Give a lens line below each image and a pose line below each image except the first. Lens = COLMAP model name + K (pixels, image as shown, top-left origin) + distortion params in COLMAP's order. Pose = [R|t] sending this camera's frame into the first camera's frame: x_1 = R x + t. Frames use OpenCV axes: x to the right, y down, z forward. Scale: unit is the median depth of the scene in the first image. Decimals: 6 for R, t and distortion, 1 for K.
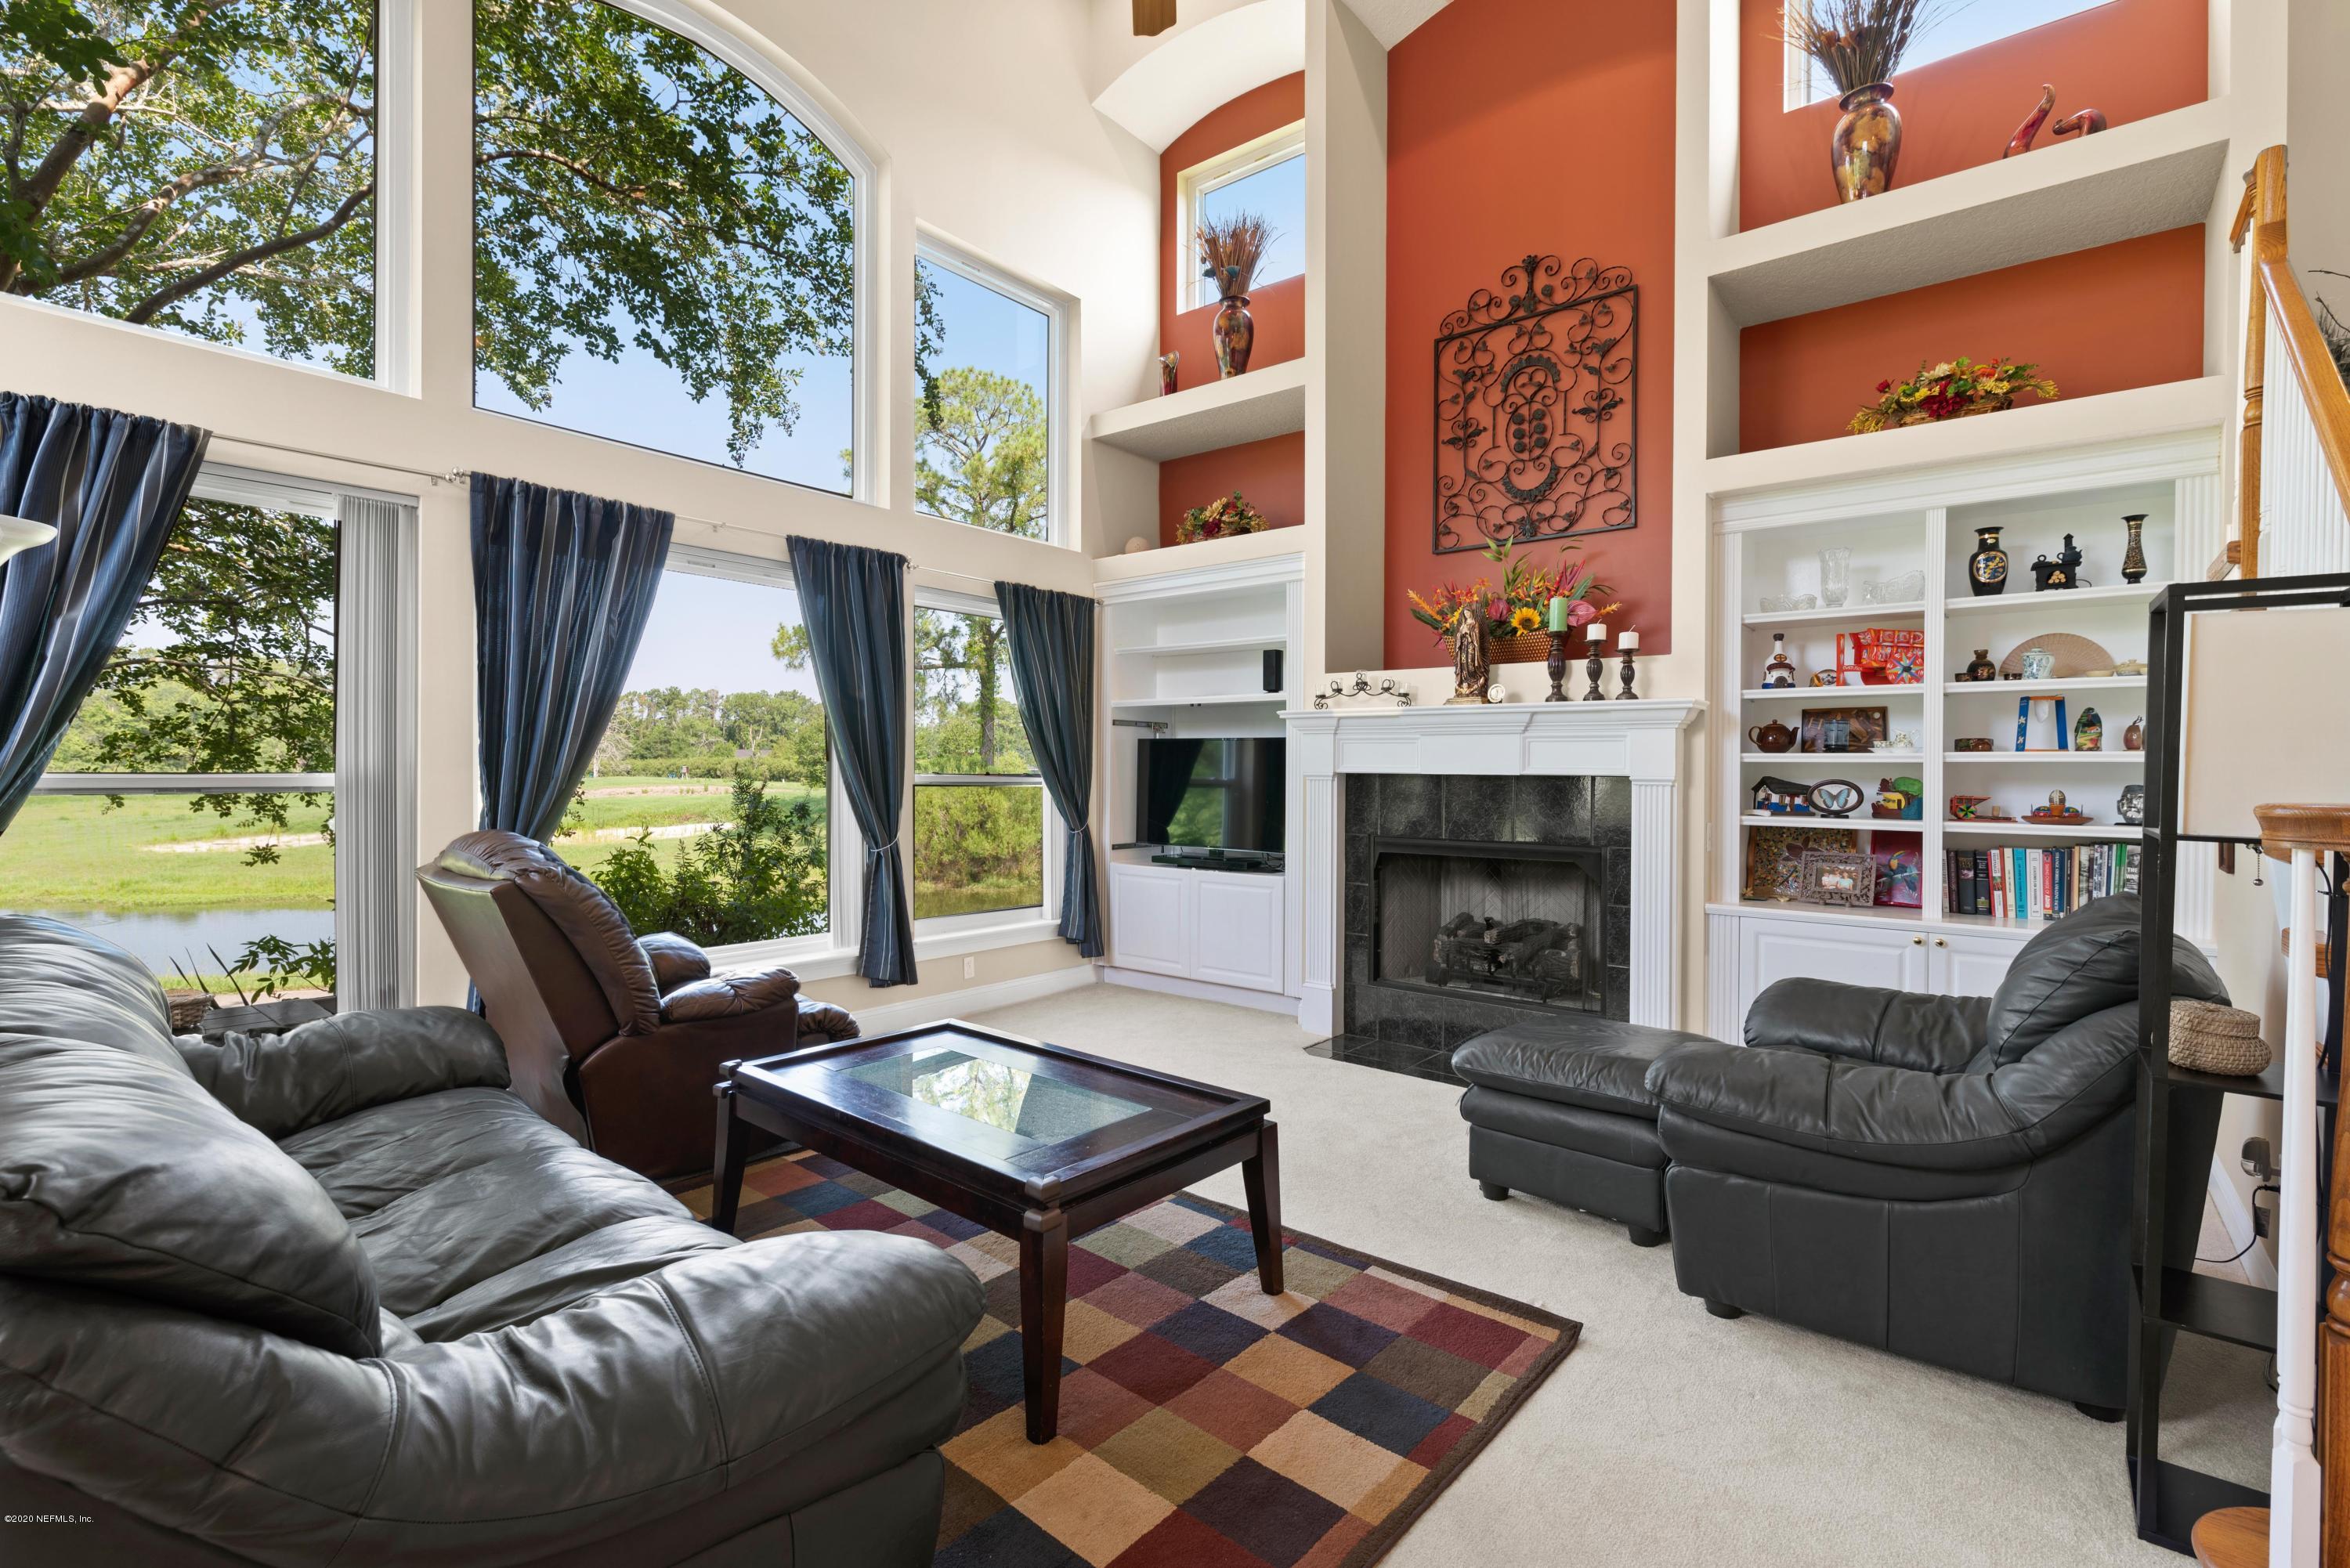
lens RADIAL K [[1071.5, 0, 1175.9], [0, 1071.5, 766.5], [0, 0, 1]] dist [0.003678, 0.000782]
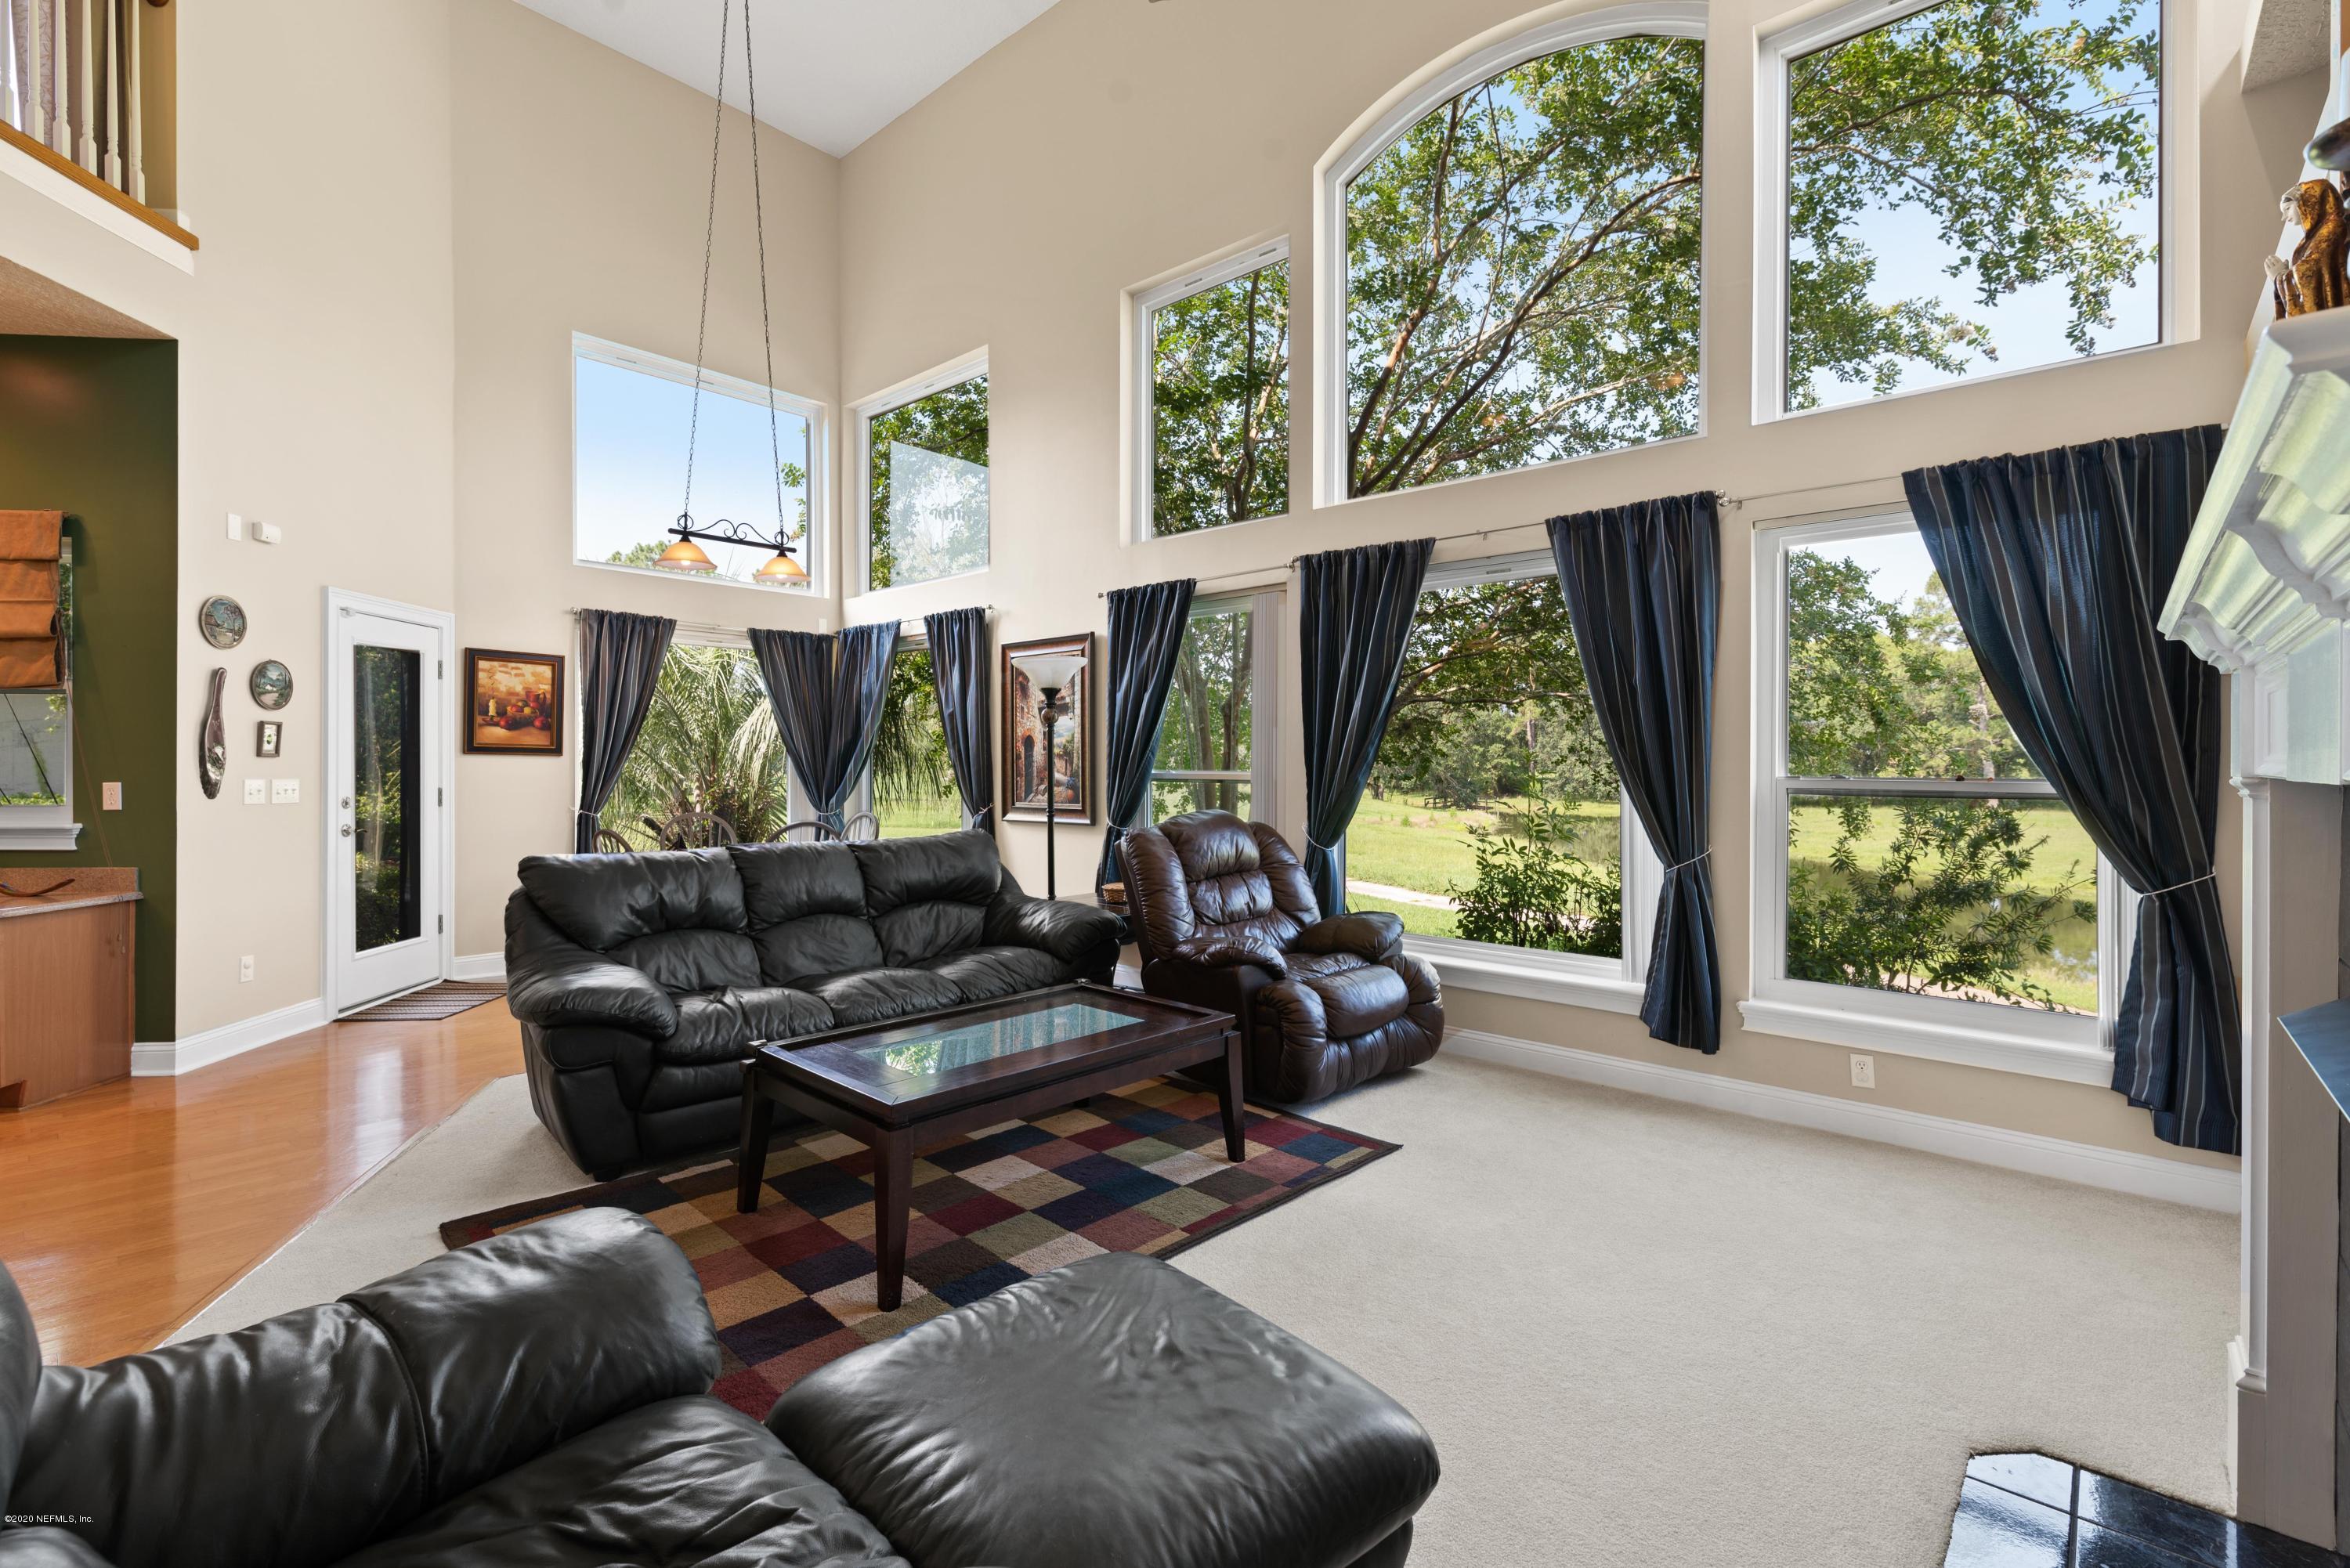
lens RADIAL K [[1040.9, 0, 1172.3], [0, 1040.9, 765.9], [0, 0, 1]] dist [0.000890, 0.000412]
pose [[-0.051569, -0.002084, -0.998667, 0.510803], [-0.002973, 0.999994, -0.001933, 0.001426], [0.998665, 0.002869, -0.051575, 0.654956]]
